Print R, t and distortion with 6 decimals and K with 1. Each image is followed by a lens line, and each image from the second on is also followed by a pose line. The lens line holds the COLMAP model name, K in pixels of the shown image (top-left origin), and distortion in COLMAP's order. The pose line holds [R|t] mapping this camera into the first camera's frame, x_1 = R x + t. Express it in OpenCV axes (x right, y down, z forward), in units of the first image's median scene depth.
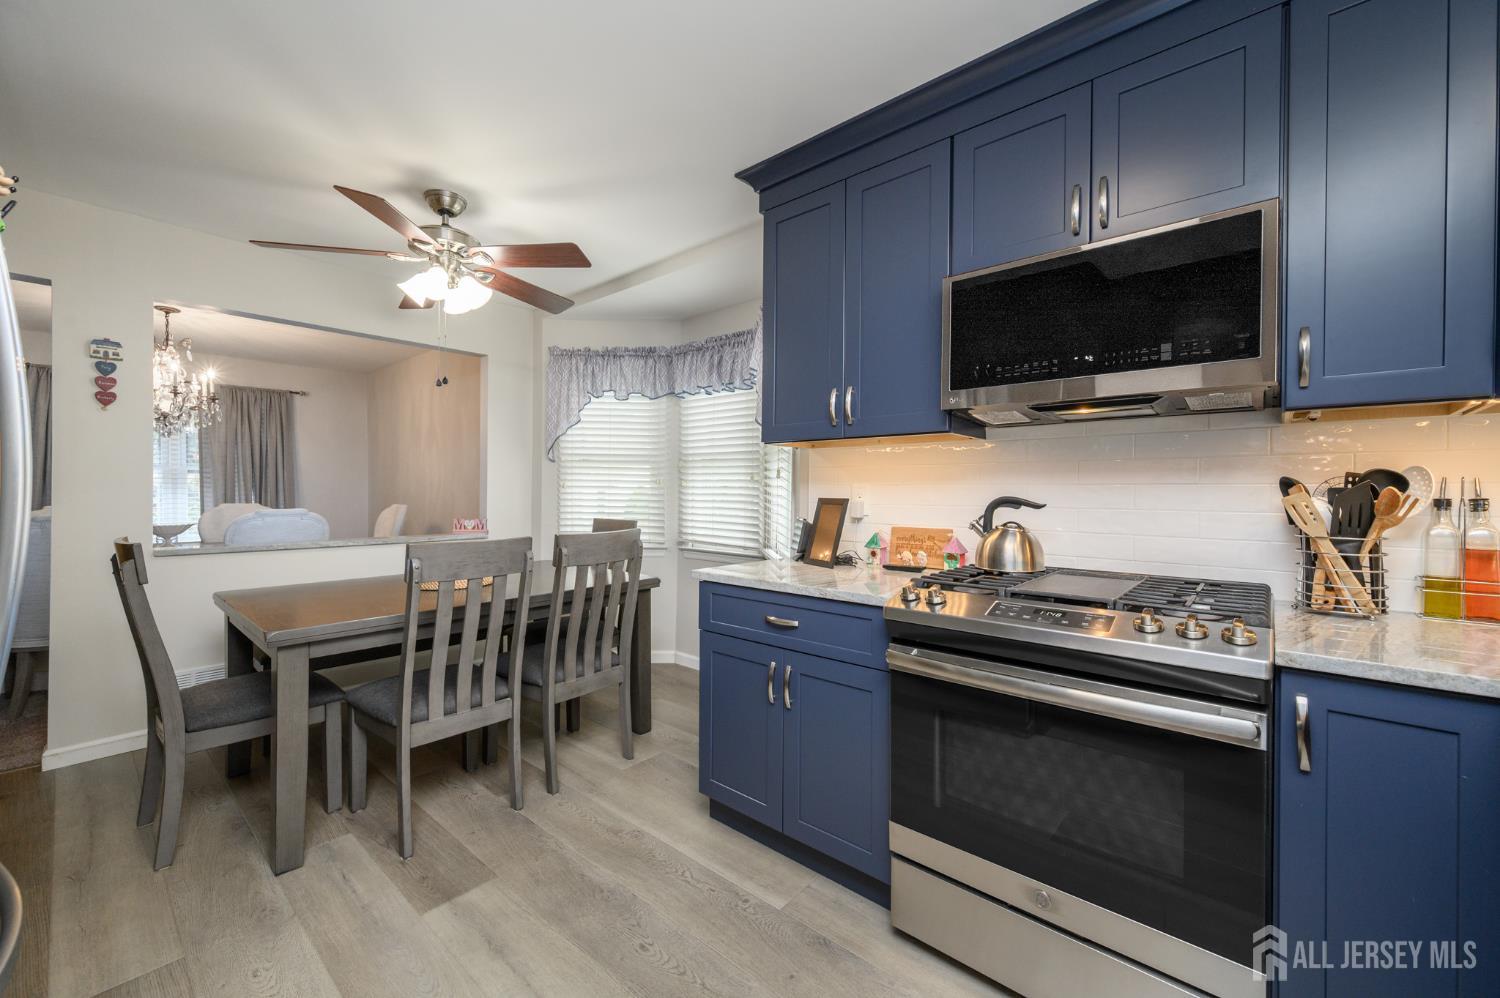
lens RADIAL K [[588.5, 0, 745.6], [0, 588.5, 494.5], [0, 0, 1]] dist [-0.004949, 0.000553]
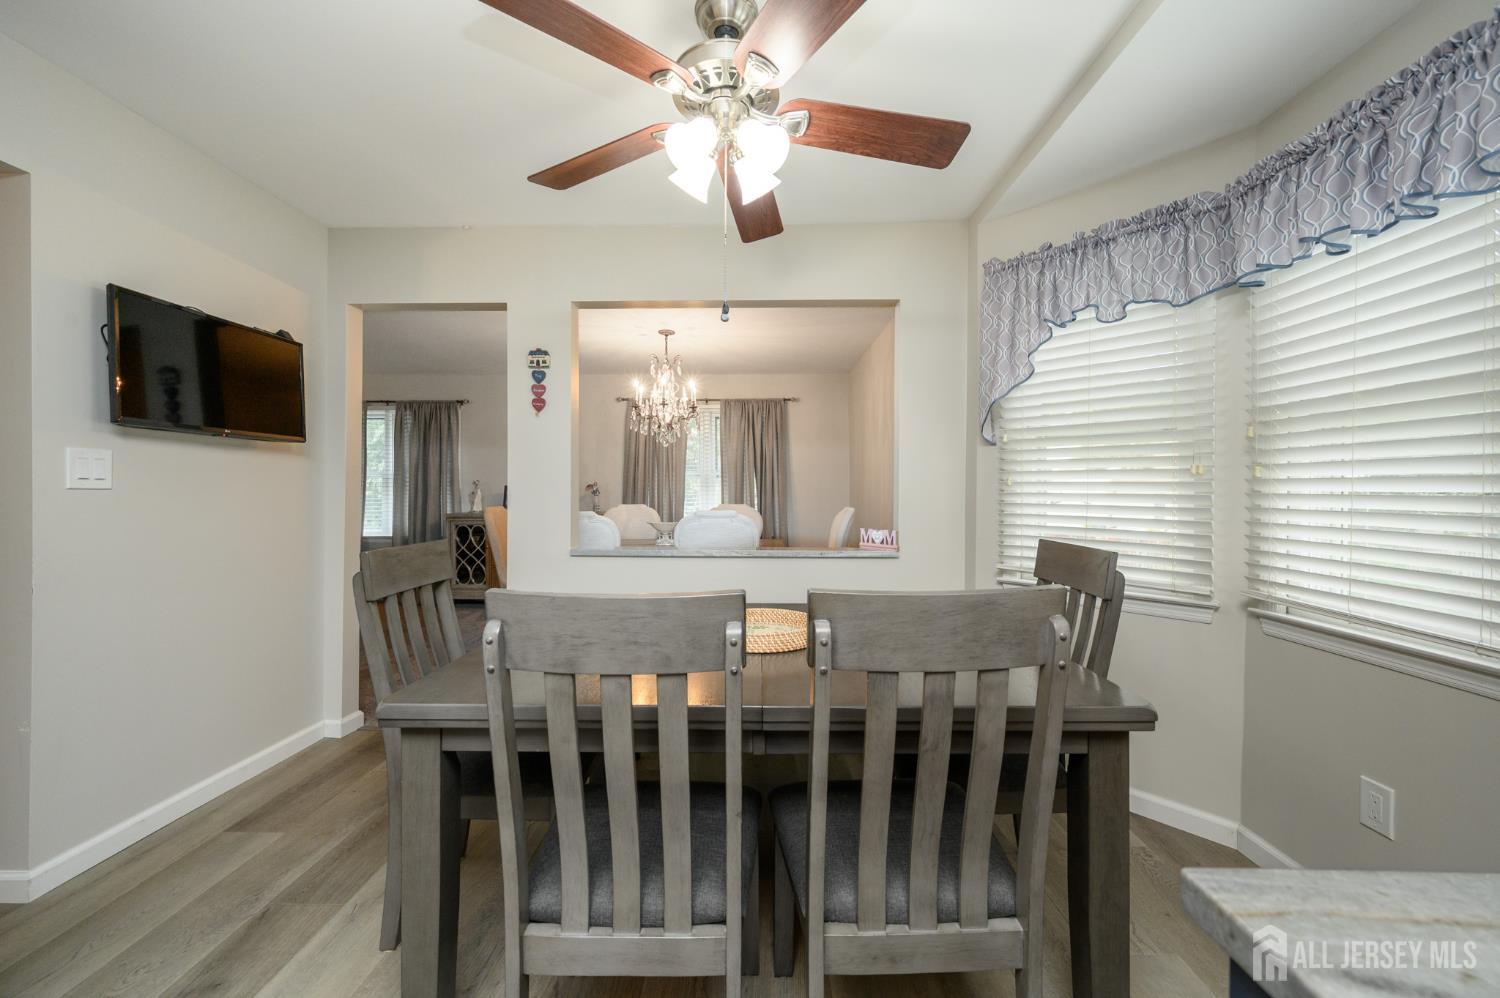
lens RADIAL K [[588.5, 0, 745.6], [0, 588.5, 494.5], [0, 0, 1]] dist [-0.004949, 0.000553]
pose [[0.649943, 0.000866, -0.759982, -0.019867], [-0.004765, 0.999984, -0.002935, 0.001154], [0.759968, 0.005529, 0.649937, 0.399158]]
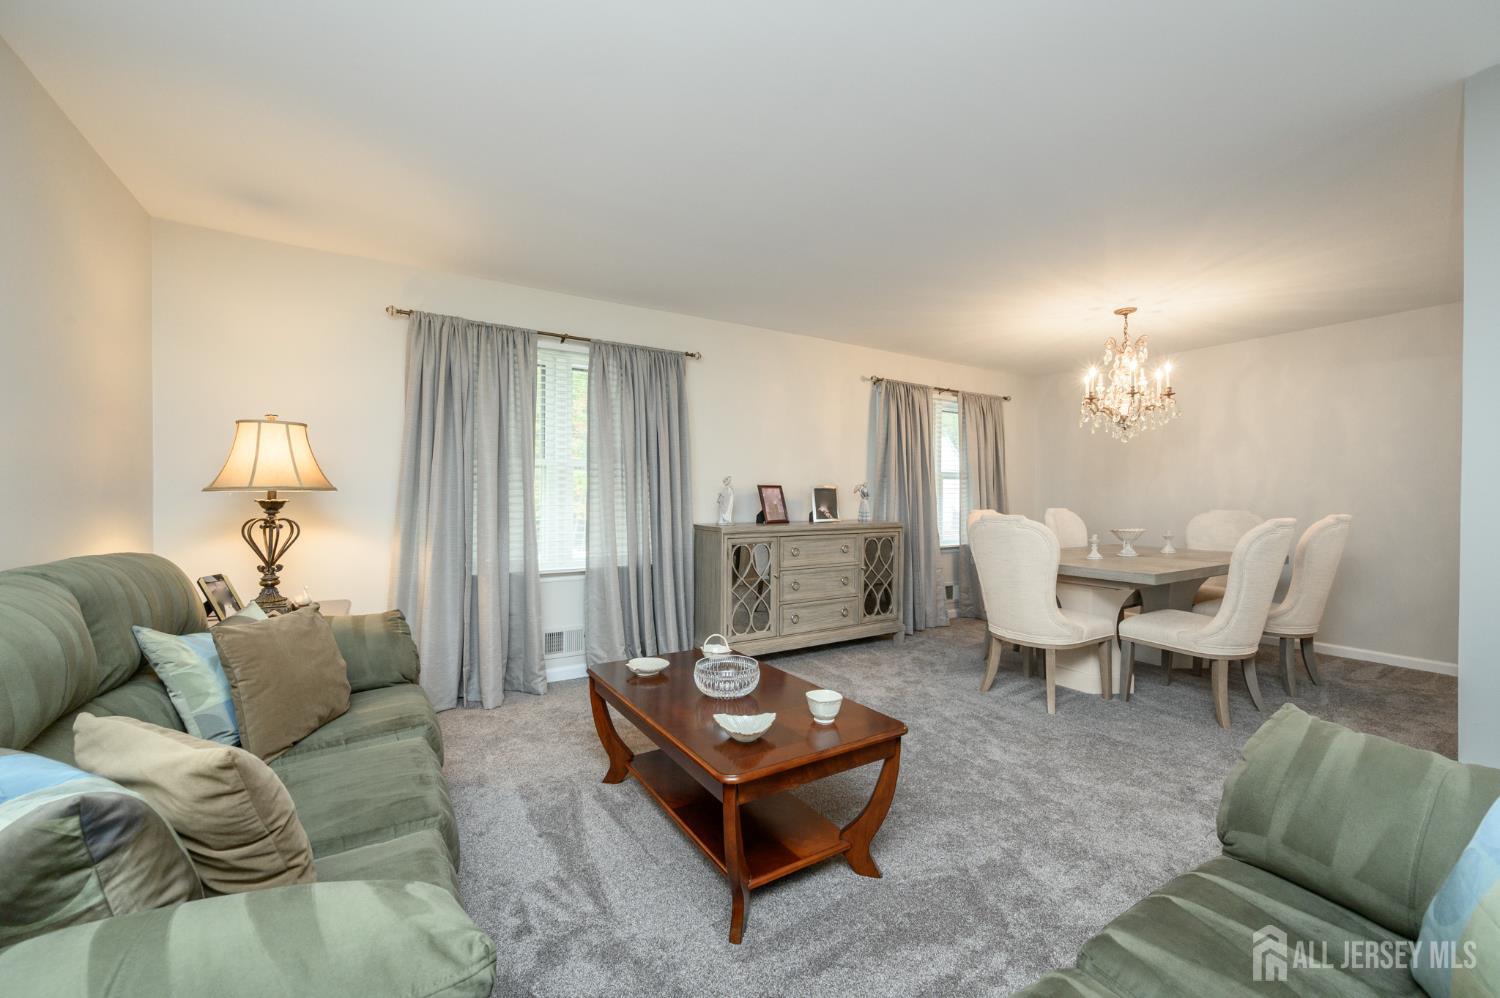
lens RADIAL K [[592.7, 0, 750.4], [0, 592.7, 542.9], [0, 0, 1]] dist [0.000248, 0.000142]
pose [[0.956816, 0.021175, -0.289923, -1.383926], [-0.002179, 0.997838, 0.065690, 0.019523], [0.290687, -0.062221, 0.954793, -0.209428]]
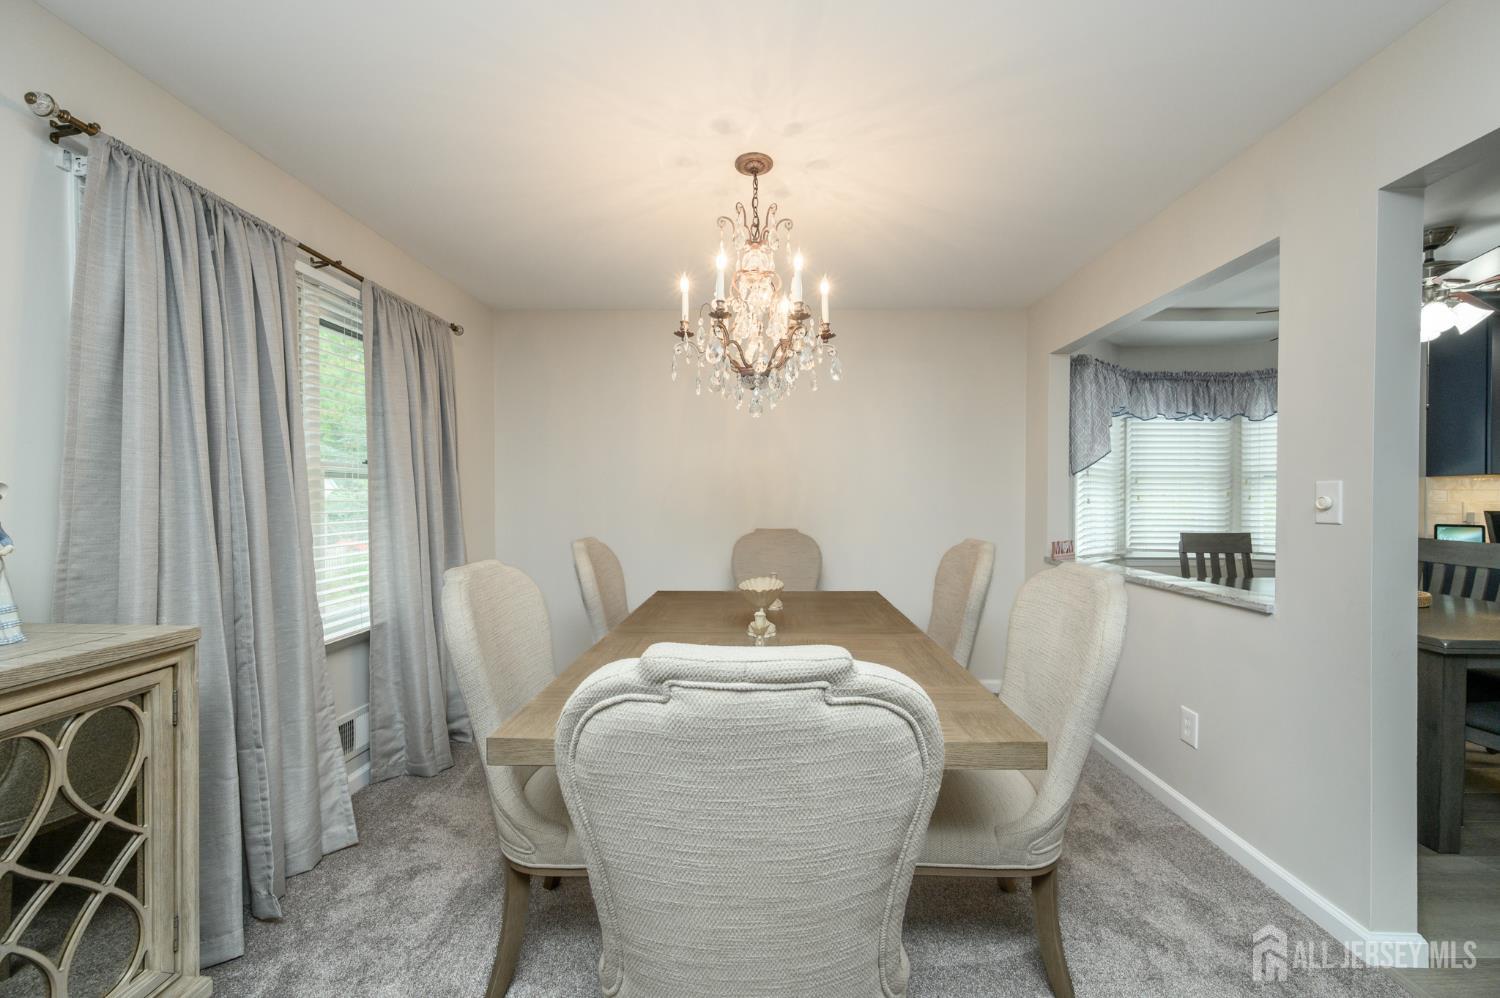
lens RADIAL K [[588.5, 0, 745.6], [0, 588.5, 494.5], [0, 0, 1]] dist [-0.004949, 0.000553]
pose [[0.773389, 0.003584, 0.633922, -1.406817], [0.005496, 0.999909, -0.012359, -0.016213], [-0.633908, 0.013042, 0.773298, 0.639384]]
